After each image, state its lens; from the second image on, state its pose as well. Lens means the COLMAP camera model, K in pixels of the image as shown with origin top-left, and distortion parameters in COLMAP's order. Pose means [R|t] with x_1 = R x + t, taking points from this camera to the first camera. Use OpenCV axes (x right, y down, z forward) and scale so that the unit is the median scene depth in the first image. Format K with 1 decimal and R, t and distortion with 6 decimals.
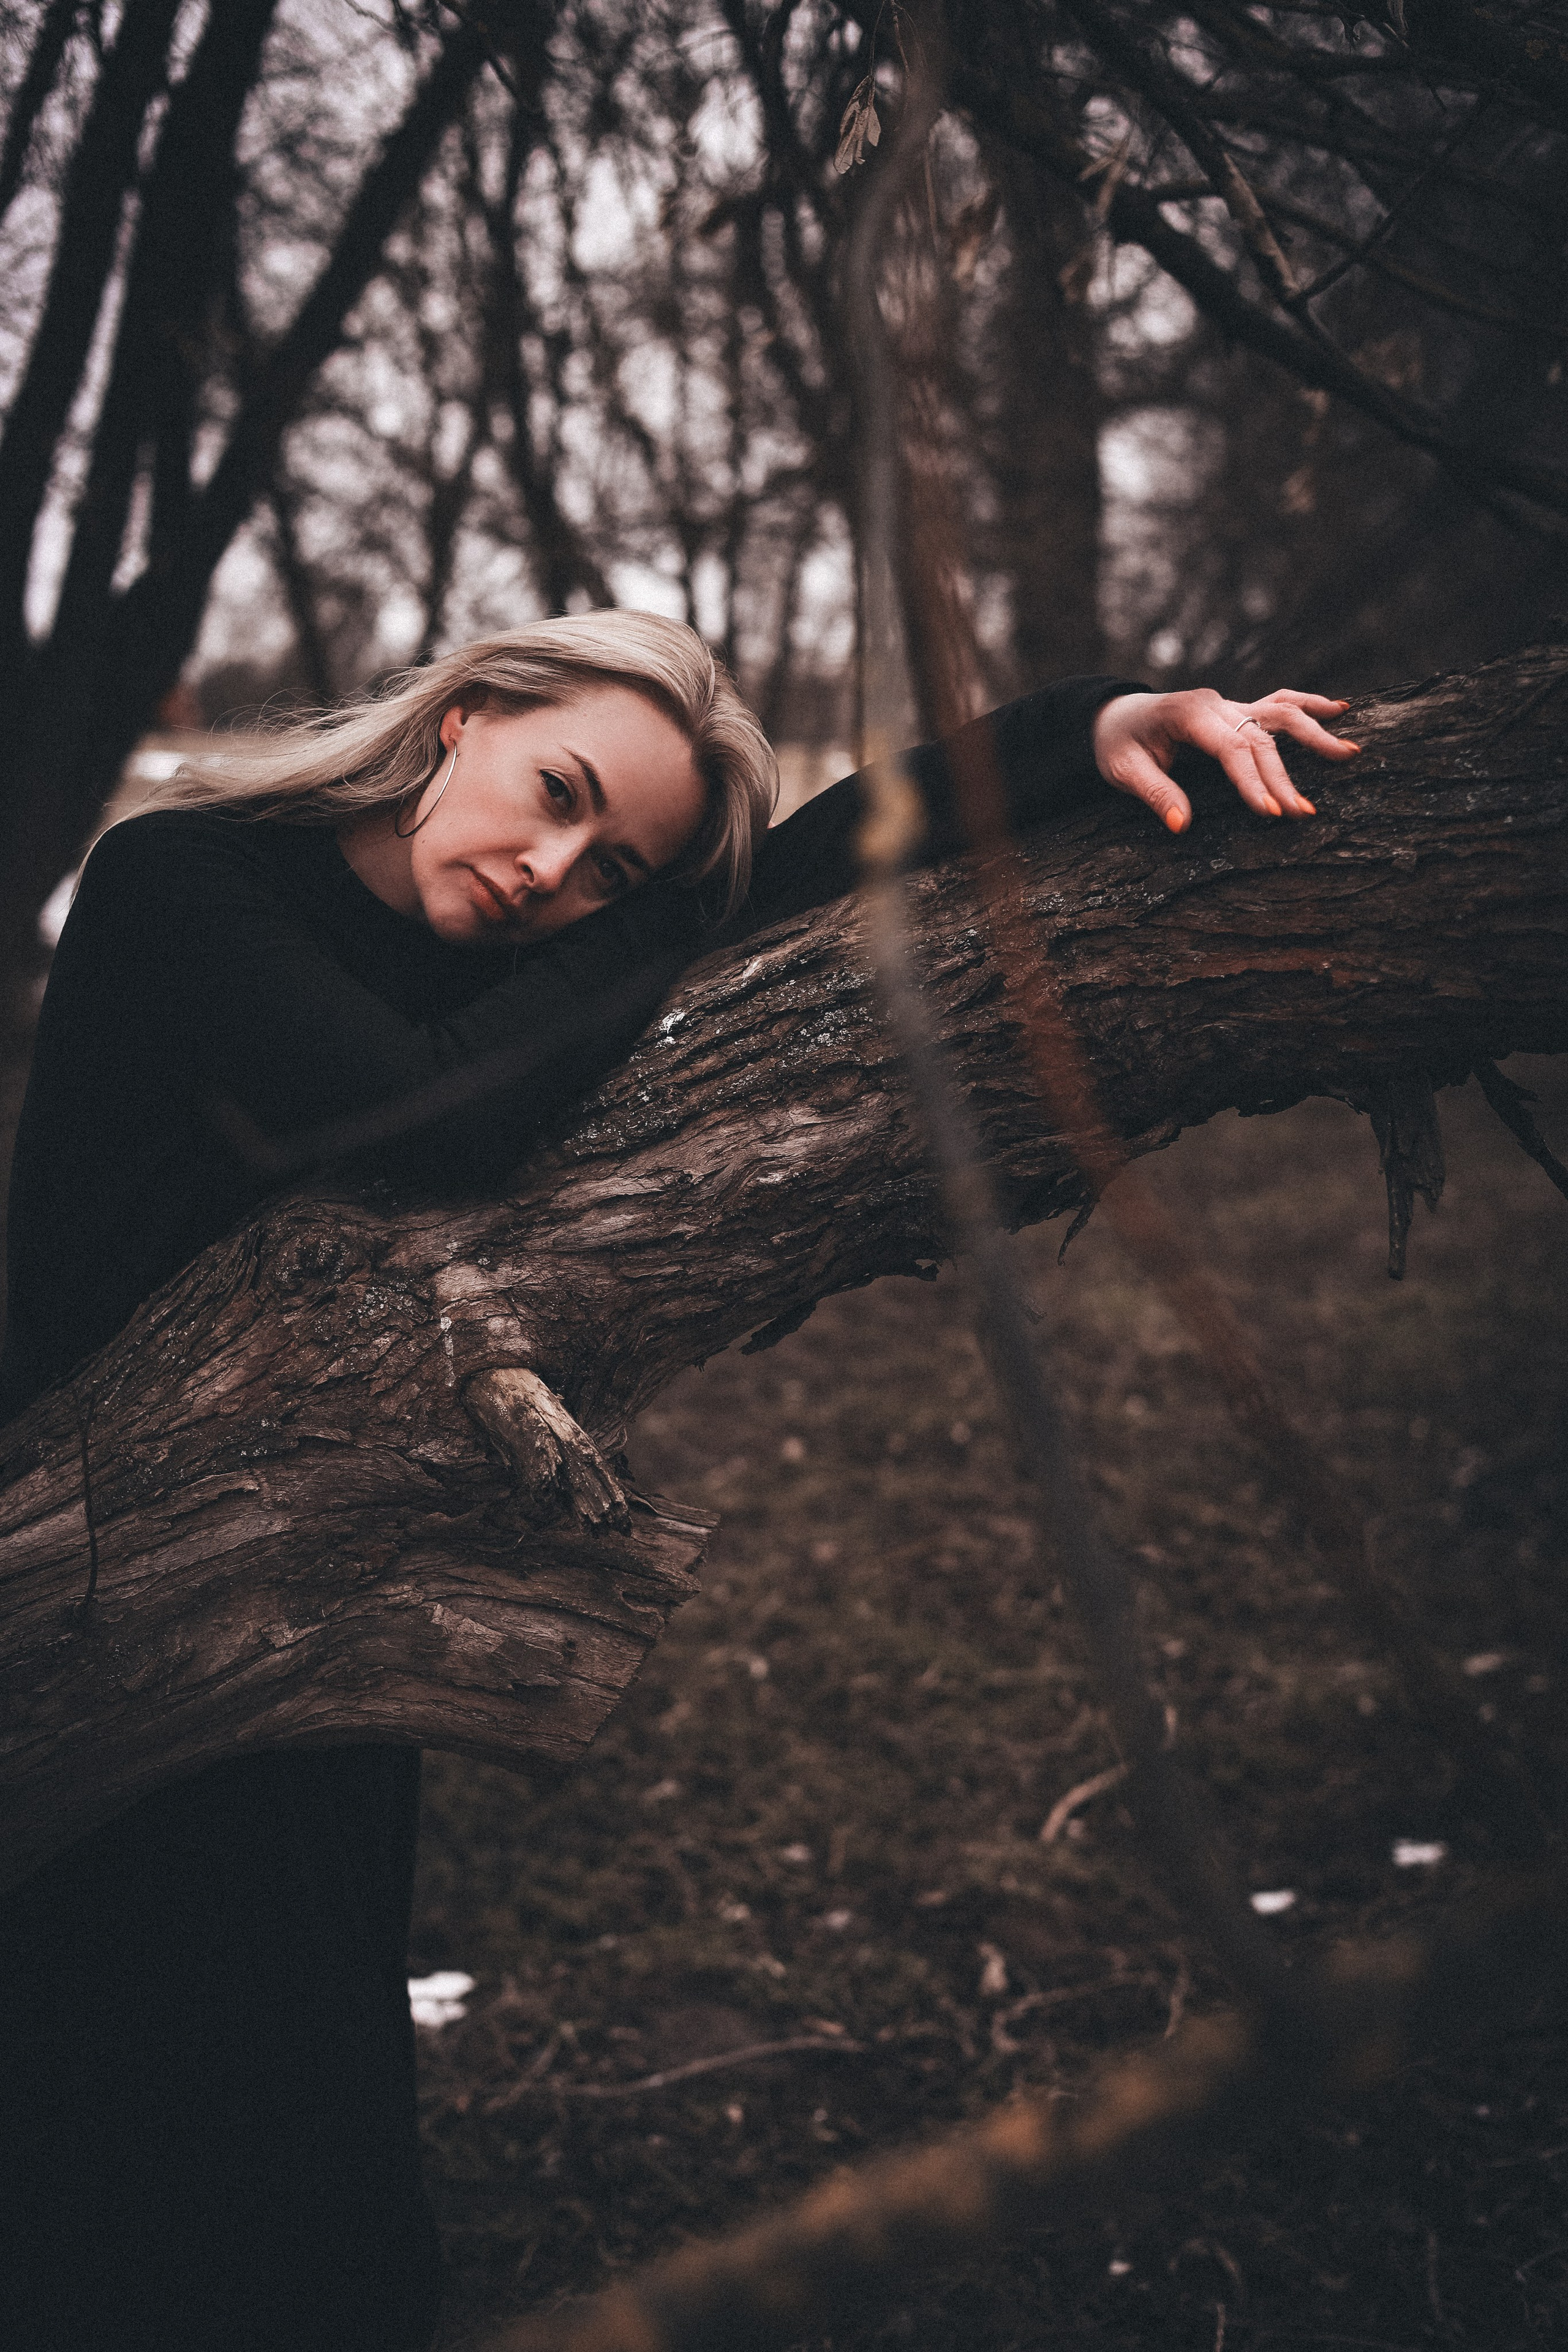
lens RADIAL K [[3380.2, 0, 785.4], [0, 3380.2, 1231.3], [0, 0, 1]] dist [0.053690, -0.281437]
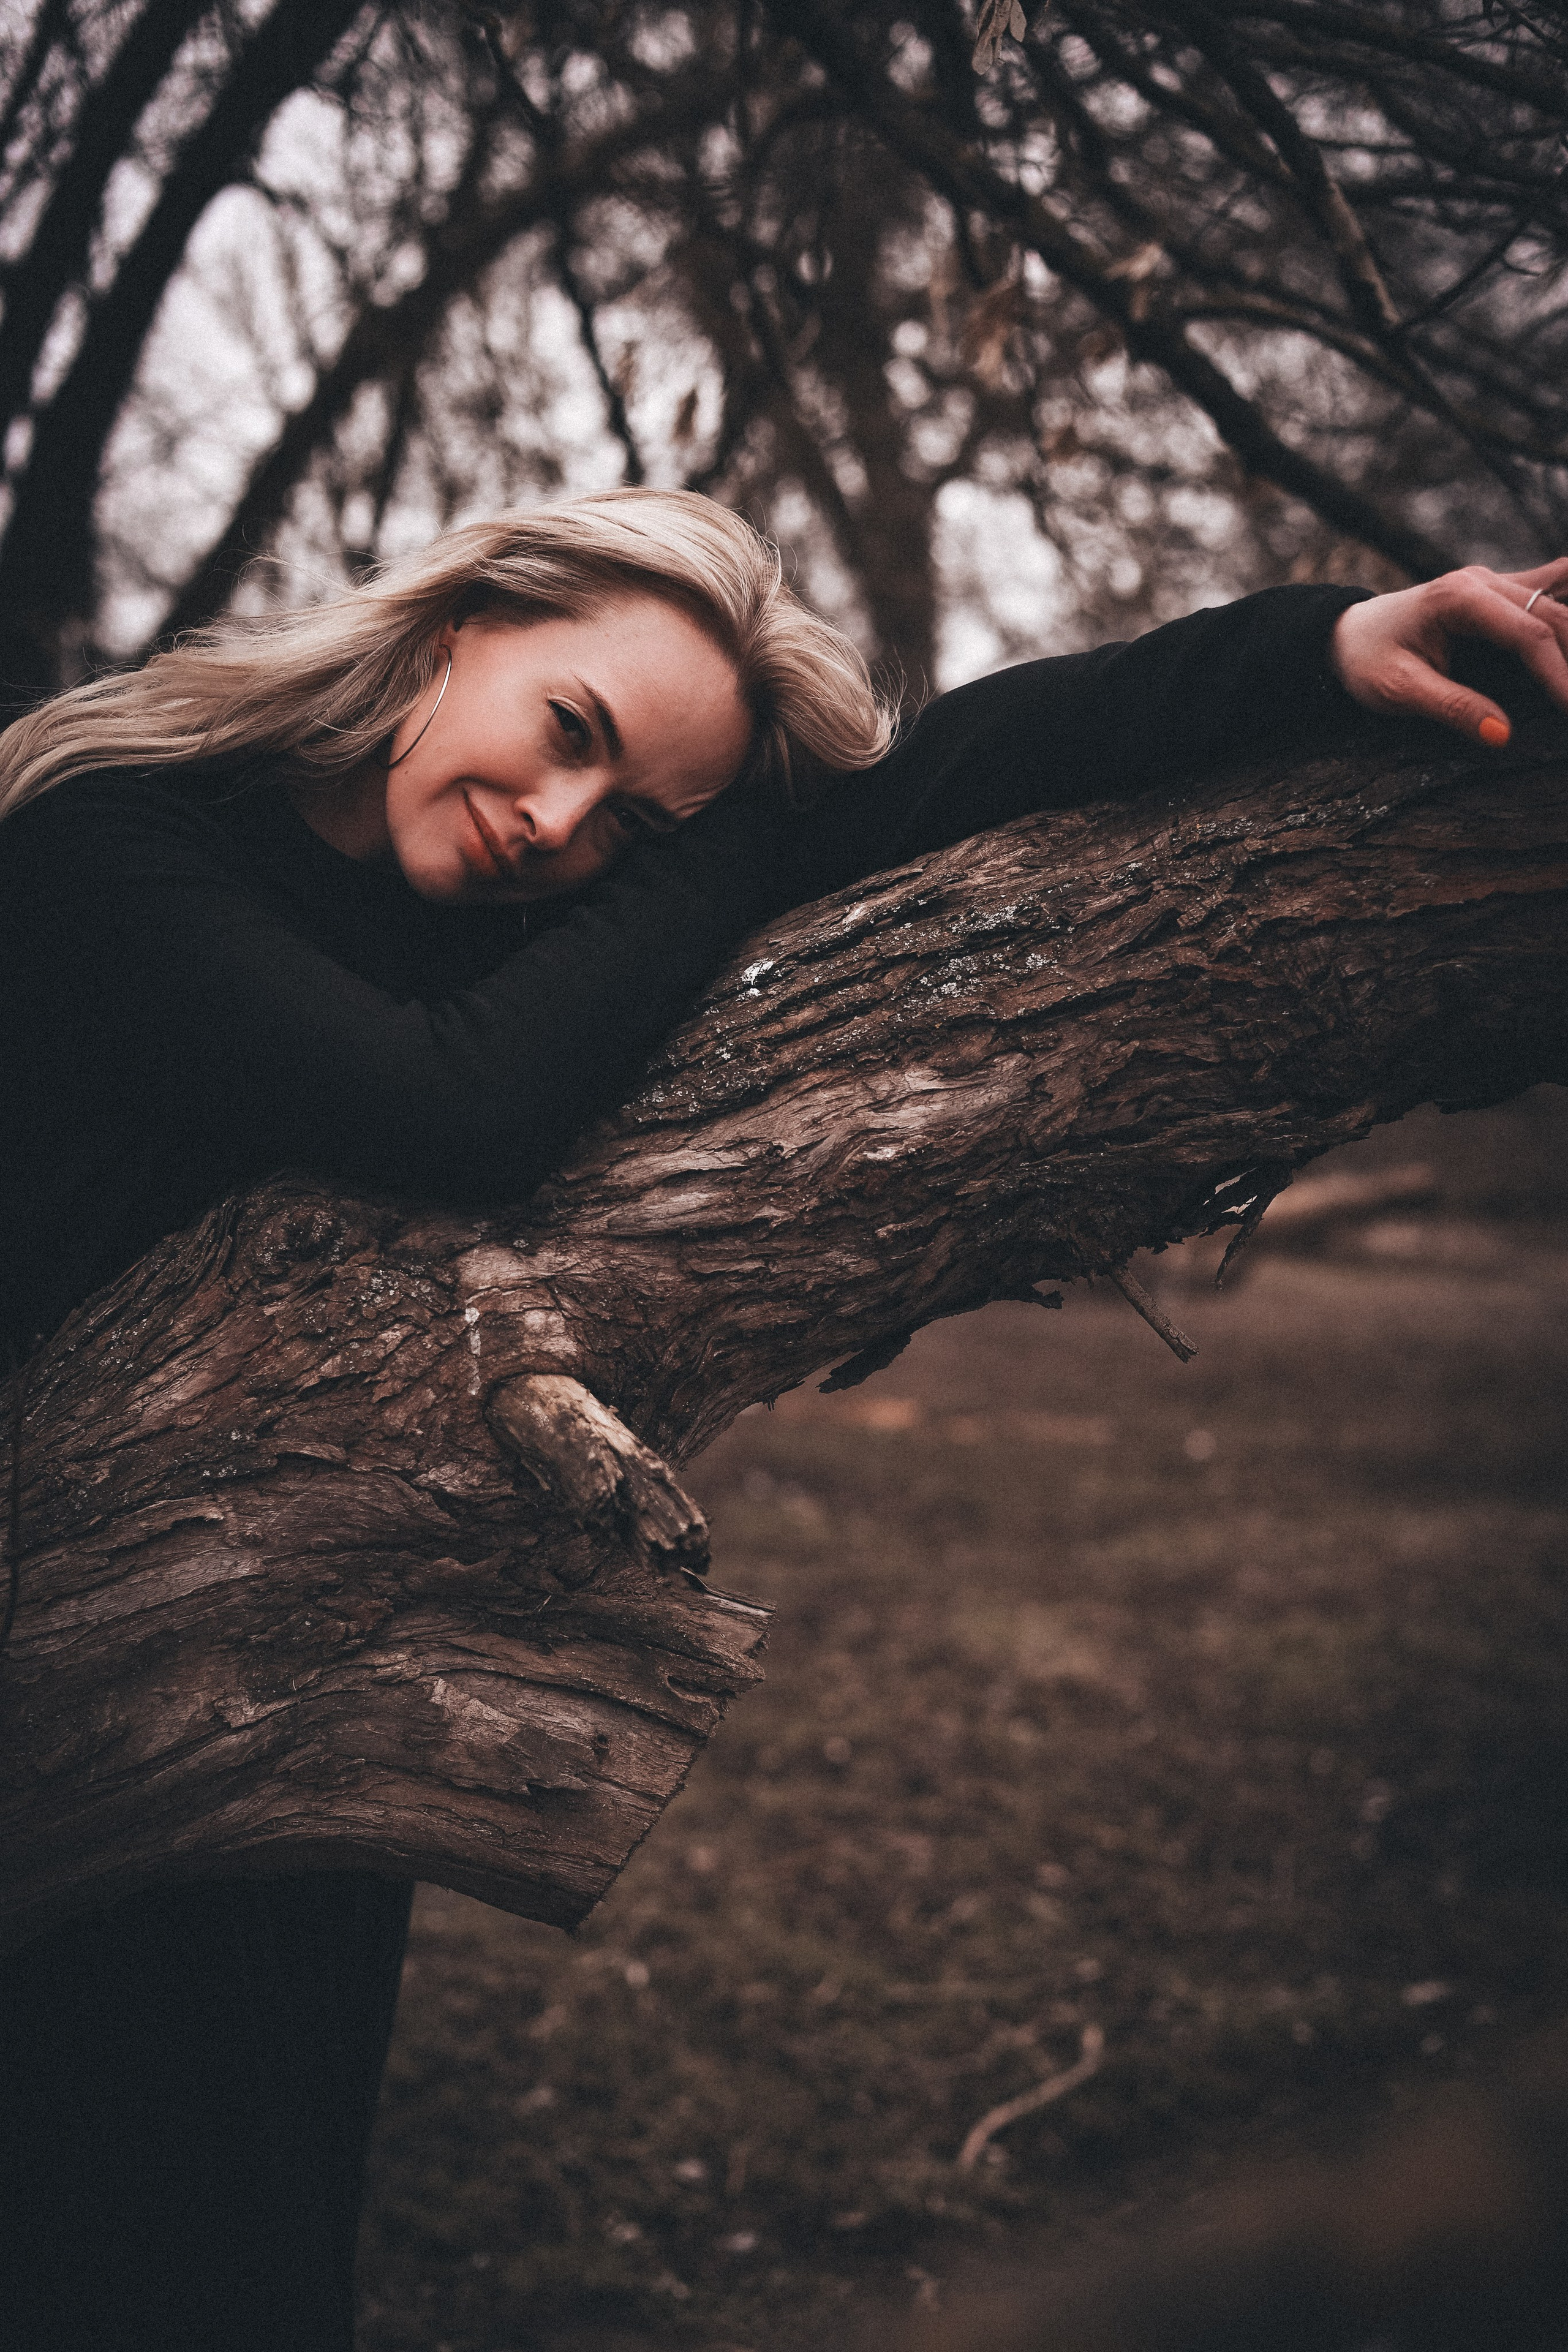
lens RADIAL K [[3380.2, 0, 785.4], [0, 3380.2, 1231.3], [0, 0, 1]] dist [0.053690, -0.281437]
pose [[0.997610, 0.038839, 0.057149, -0.071533], [-0.031806, 0.992361, -0.119195, 0.098498], [-0.061342, 0.117092, 0.991225, 0.196859]]
